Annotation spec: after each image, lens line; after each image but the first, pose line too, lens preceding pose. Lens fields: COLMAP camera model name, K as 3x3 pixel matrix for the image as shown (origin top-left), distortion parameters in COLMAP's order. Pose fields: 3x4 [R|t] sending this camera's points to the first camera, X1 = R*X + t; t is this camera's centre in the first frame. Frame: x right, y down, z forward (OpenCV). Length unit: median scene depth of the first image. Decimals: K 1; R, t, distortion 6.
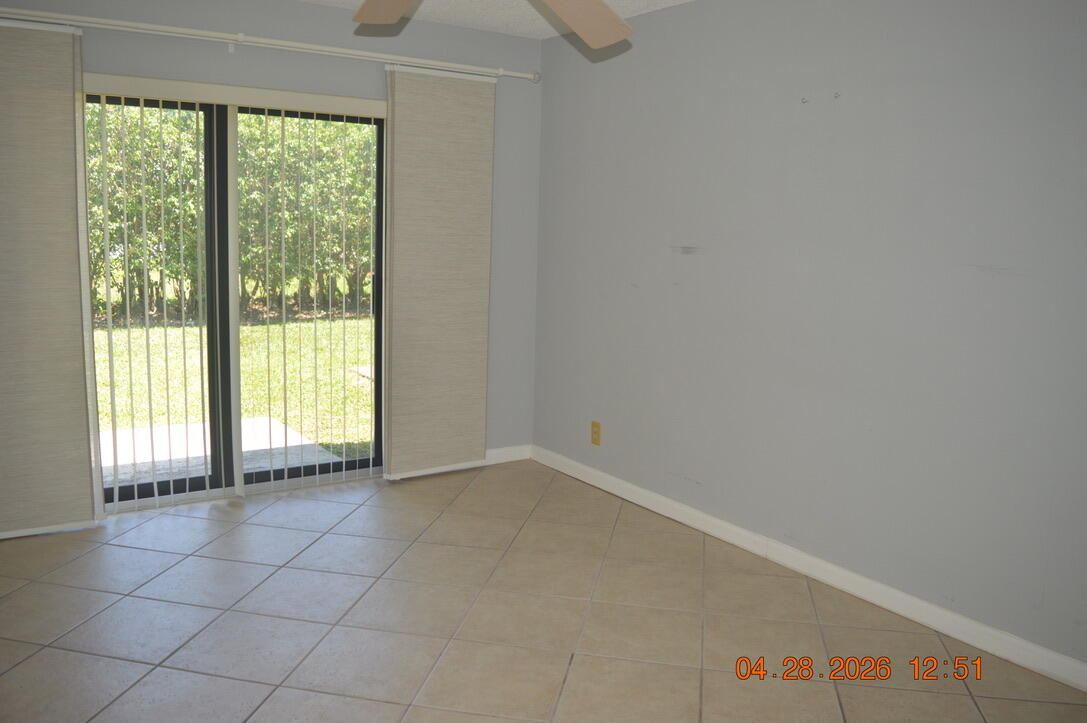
lens RADIAL K [[861.6, 0, 538.9], [0, 861.6, 348.6], [0, 0, 1]] dist [-0.082423, 0.007962]
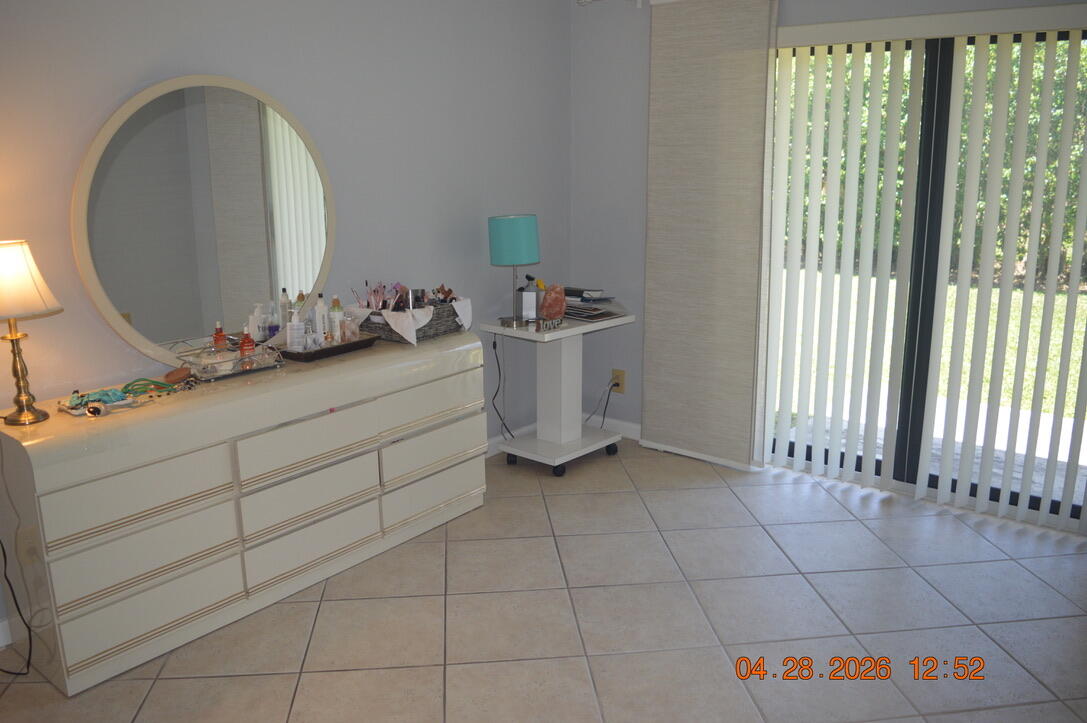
lens RADIAL K [[861.6, 0, 538.9], [0, 861.6, 348.6], [0, 0, 1]] dist [-0.082423, 0.007962]
pose [[0.286706, 0.182390, -0.940497, 0.343213], [-0.122459, 0.980634, 0.152842, -0.062974], [0.950160, 0.071352, 0.303489, 0.386795]]
